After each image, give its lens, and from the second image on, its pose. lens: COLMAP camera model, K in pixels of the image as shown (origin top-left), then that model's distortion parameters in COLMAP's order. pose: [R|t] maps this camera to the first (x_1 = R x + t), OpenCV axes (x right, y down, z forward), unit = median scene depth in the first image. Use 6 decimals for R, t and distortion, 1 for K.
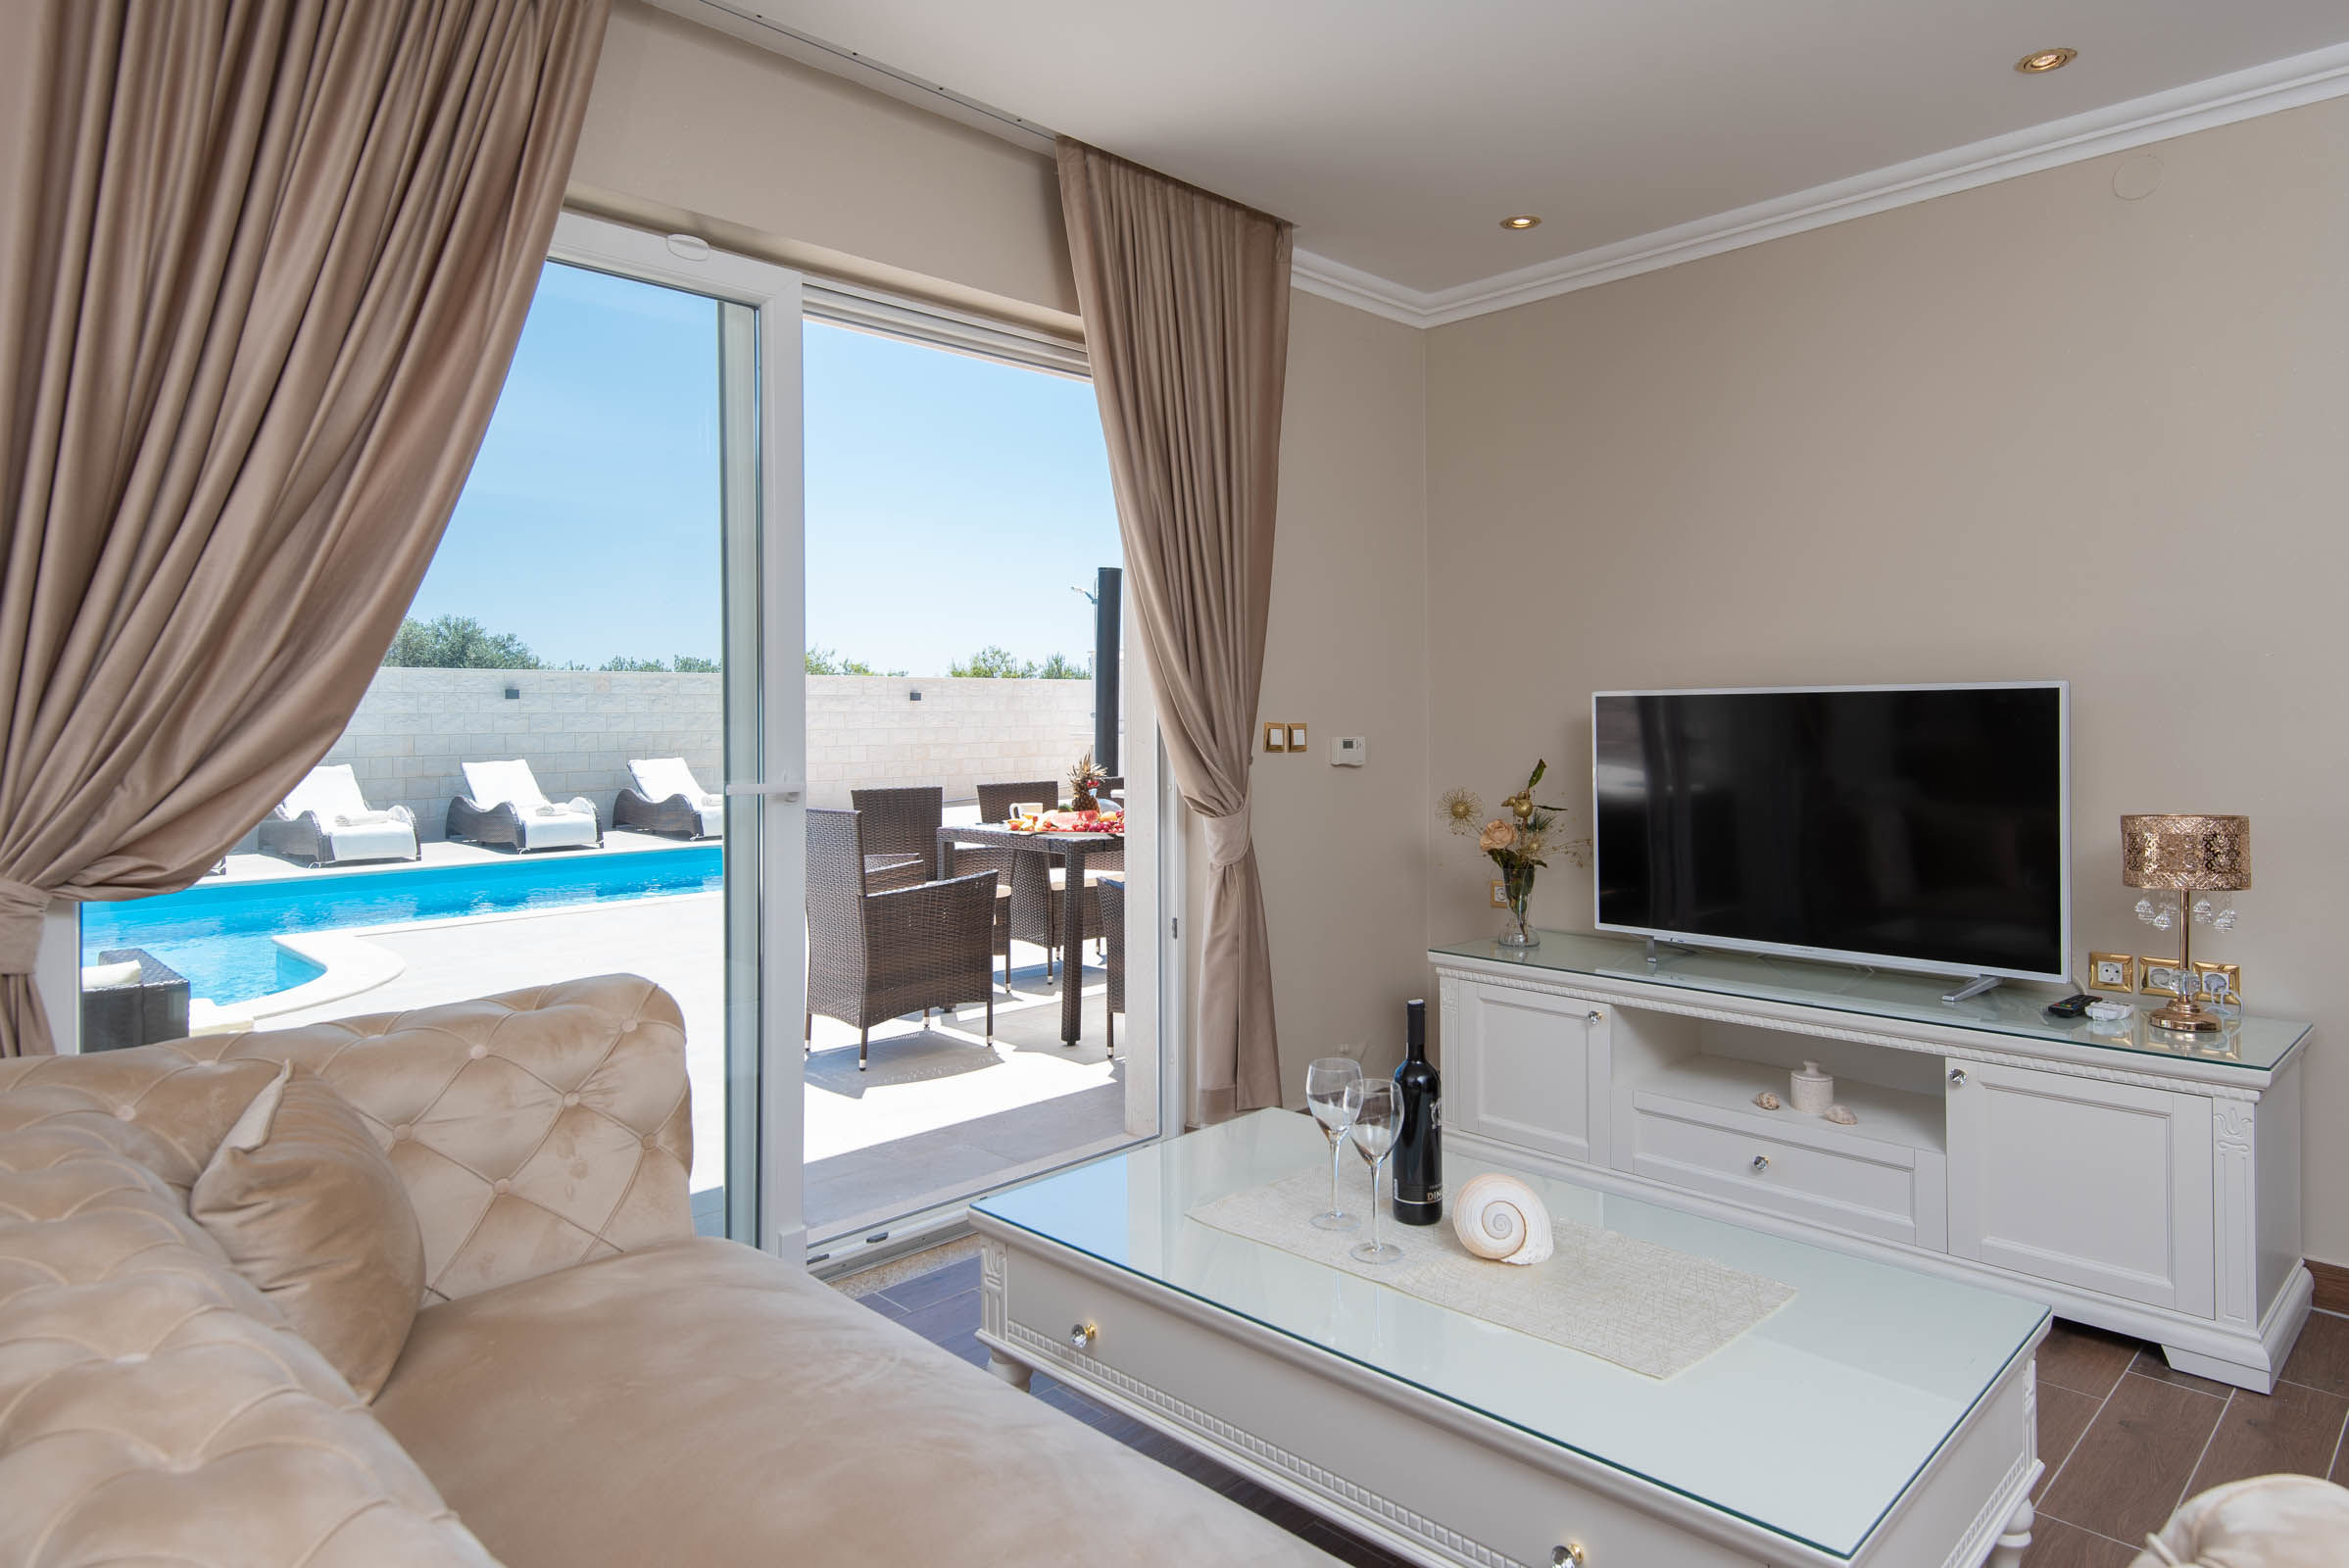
lens RADIAL K [[1355.9, 0, 1176.2], [0, 1355.9, 774.4], [0, 0, 1]] dist [-0.003357, -0.000074]
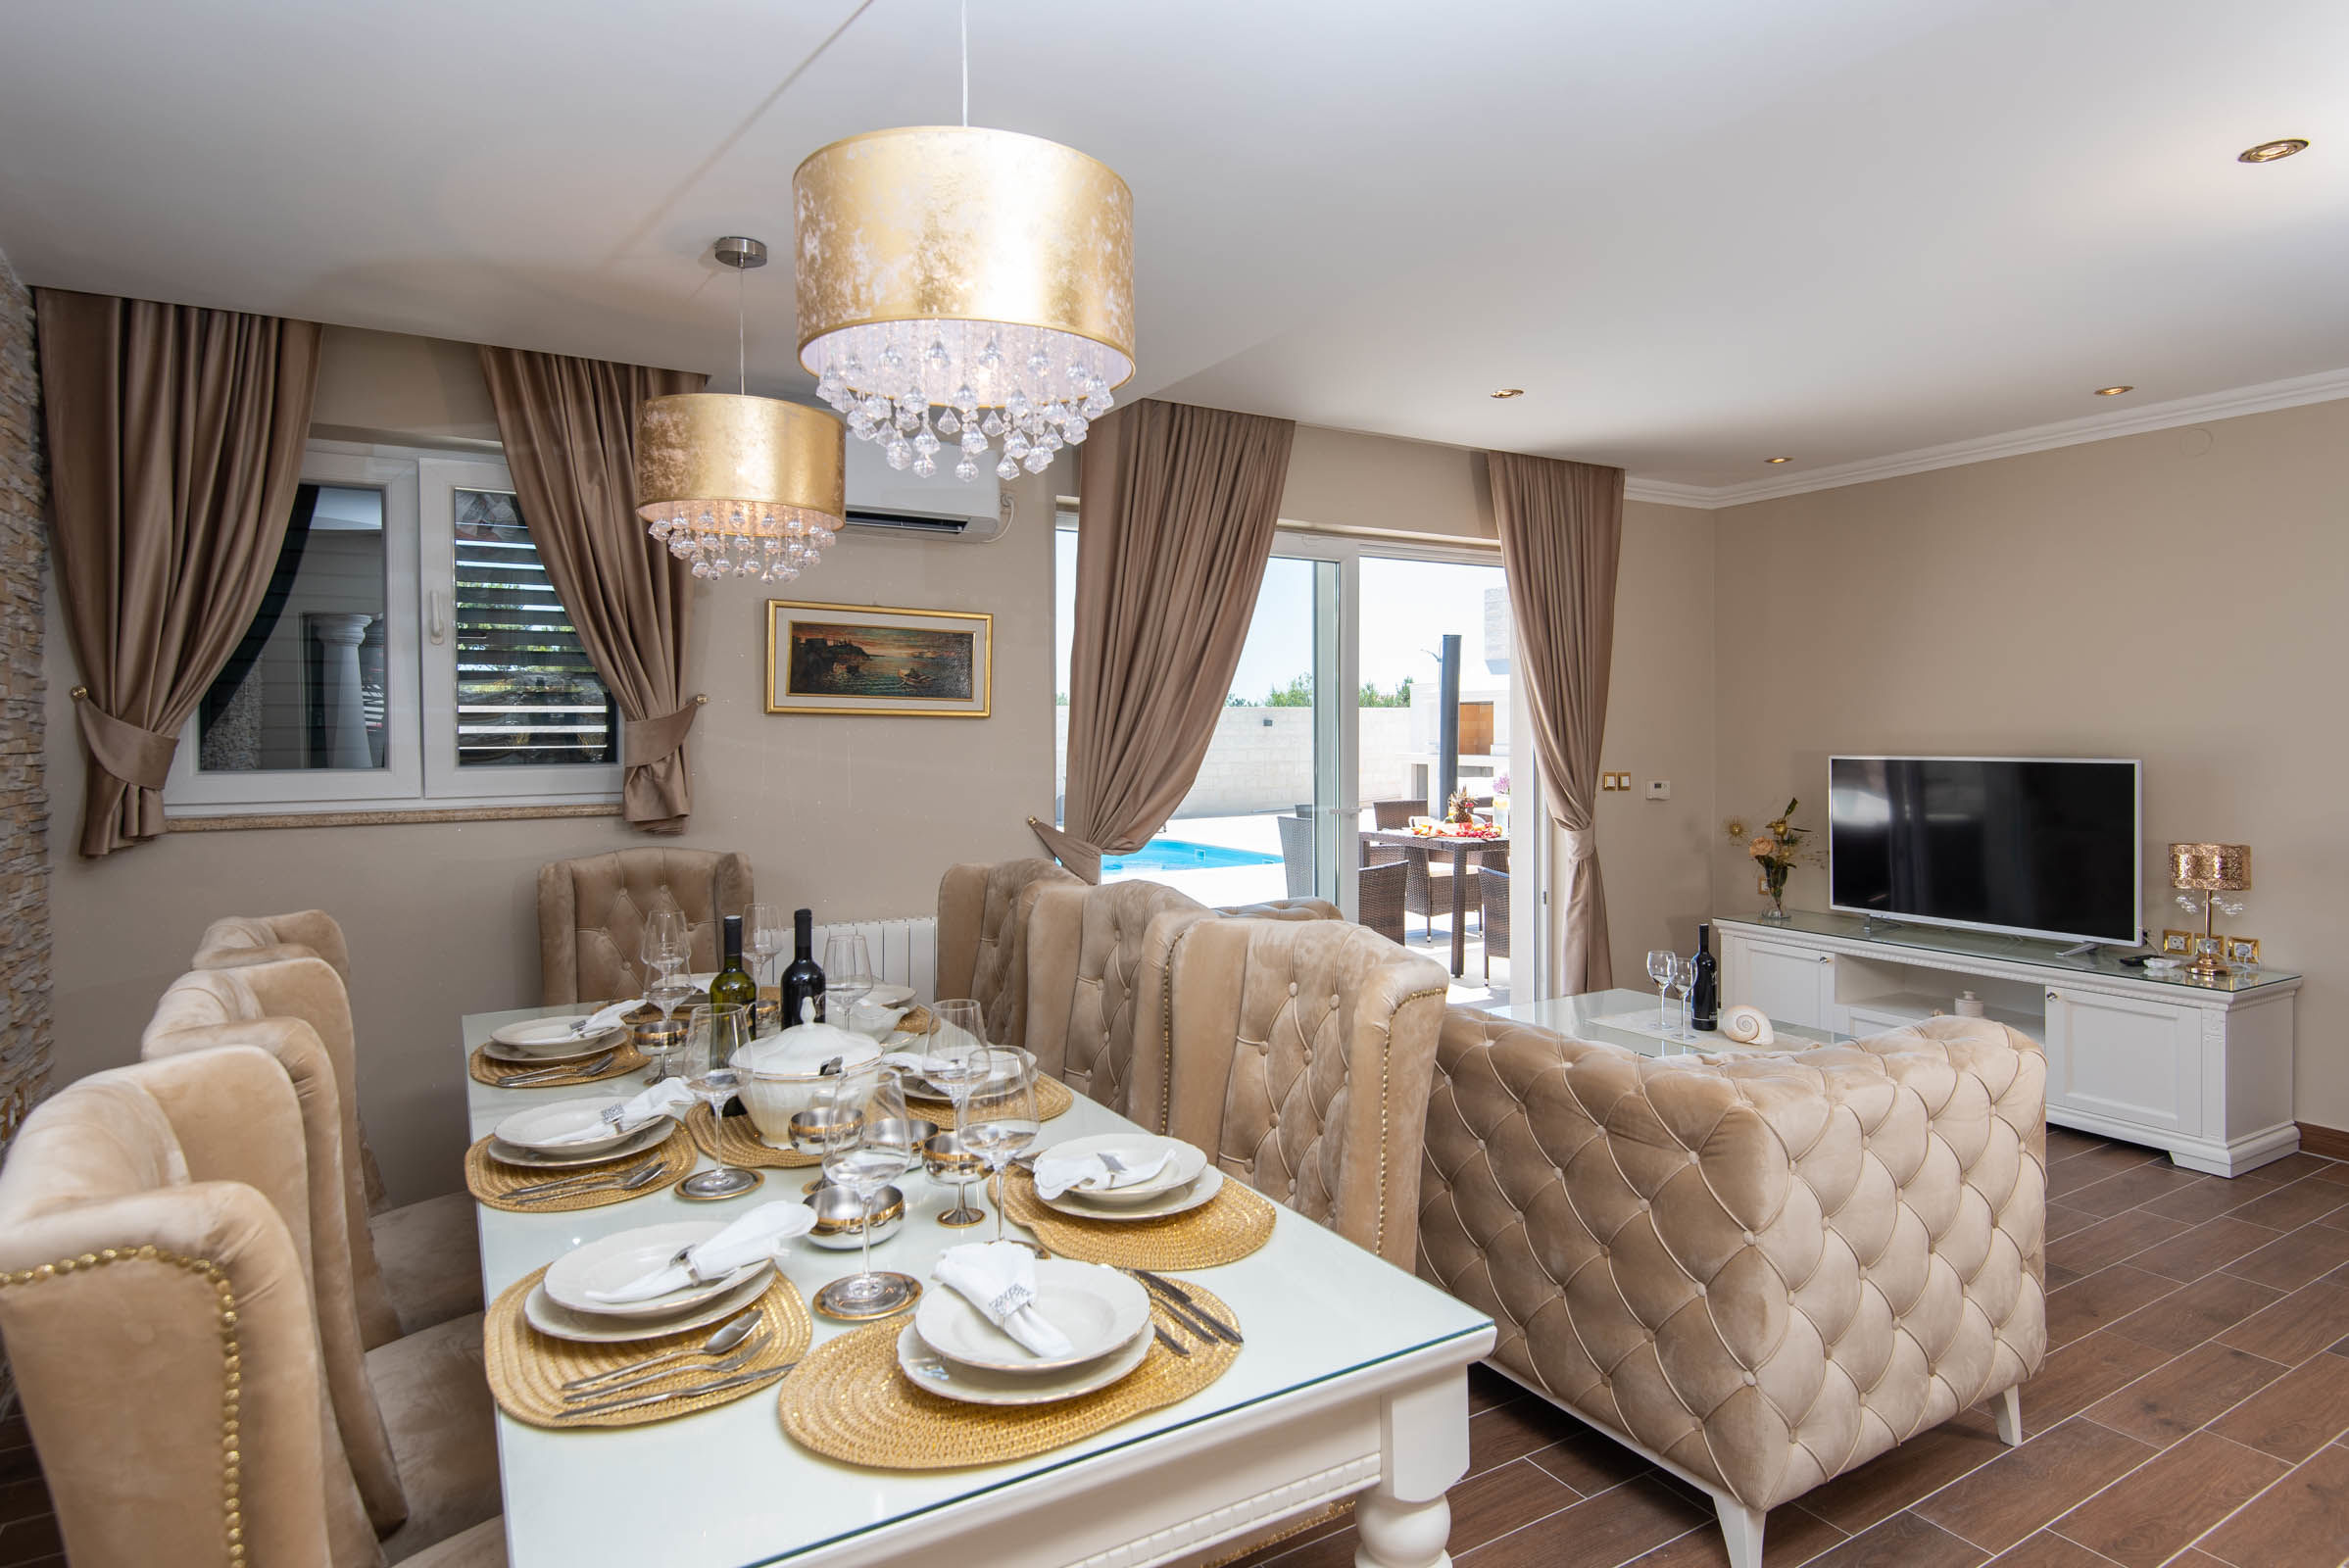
lens RADIAL K [[1231.2, 0, 1138.8], [0, 1231.2, 753.8], [0, 0, 1]] dist [0.001143, -0.011244]
pose [[0.967027, 0.008280, -0.254541, -0.101607], [-0.014116, 0.999677, -0.021111, -0.022845], [0.254284, 0.024008, 0.966832, -0.582372]]
